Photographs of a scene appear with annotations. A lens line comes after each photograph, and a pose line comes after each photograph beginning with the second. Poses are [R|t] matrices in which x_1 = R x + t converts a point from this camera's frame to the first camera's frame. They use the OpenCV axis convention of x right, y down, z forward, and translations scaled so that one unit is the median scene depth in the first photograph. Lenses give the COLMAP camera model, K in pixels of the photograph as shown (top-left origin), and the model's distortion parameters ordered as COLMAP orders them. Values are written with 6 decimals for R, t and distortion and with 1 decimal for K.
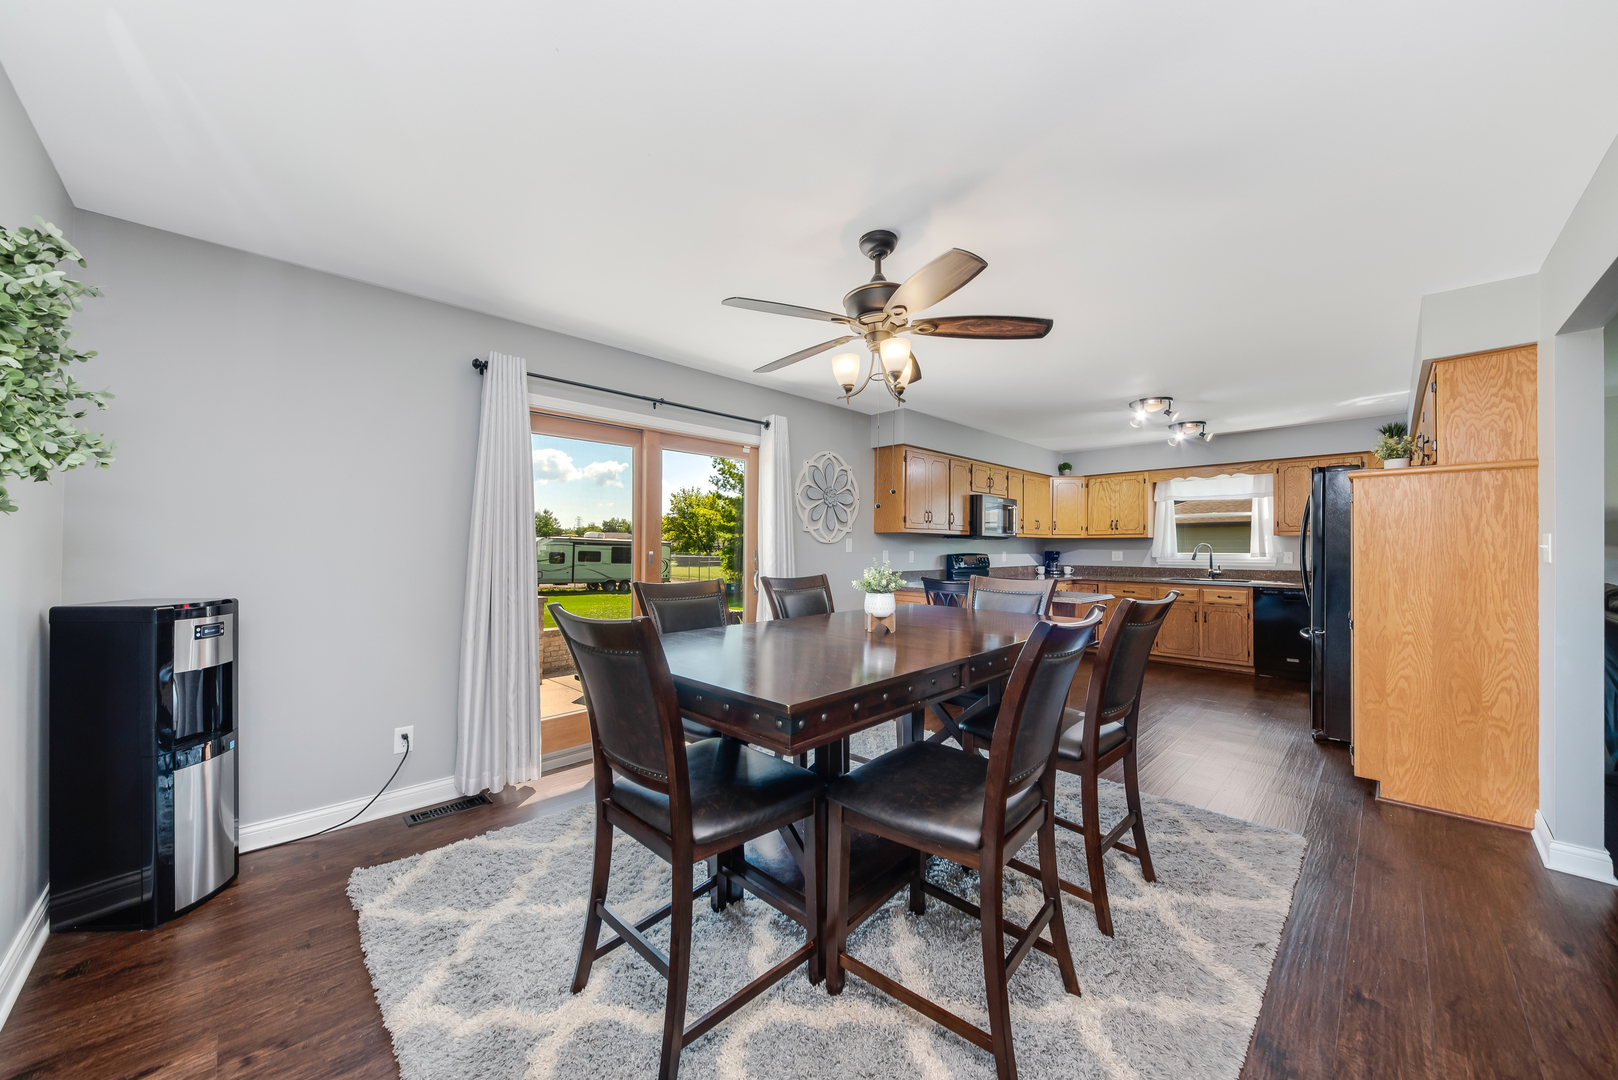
lens RADIAL K [[582.5, 0, 809.5], [0, 582.5, 553.3], [0, 0, 1]] dist [0.000945, 0.000267]
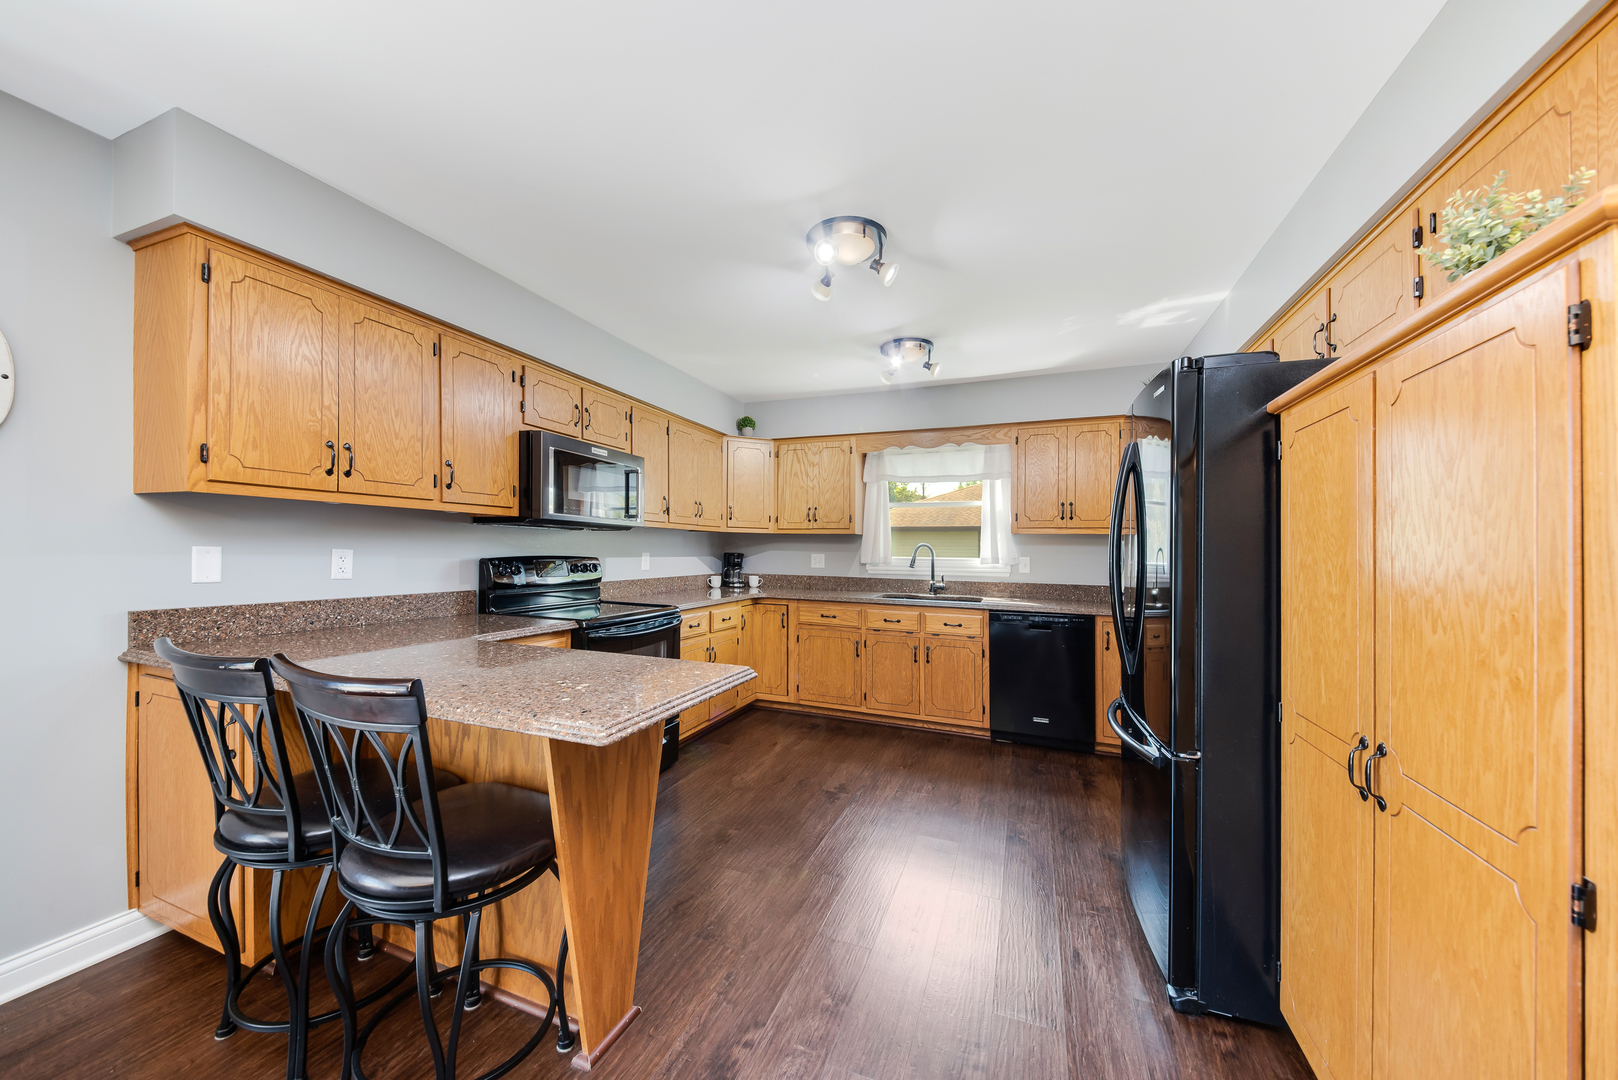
lens RADIAL K [[582.5, 0, 816.0], [0, 582.5, 548.4], [0, 0, 1]] dist [0.000945, 0.000267]
pose [[0.907459, 0.013506, 0.419923, 0.264996], [-0.009090, 0.999880, -0.012515, -0.001634], [-0.420042, 0.007540, 0.907473, 0.421067]]
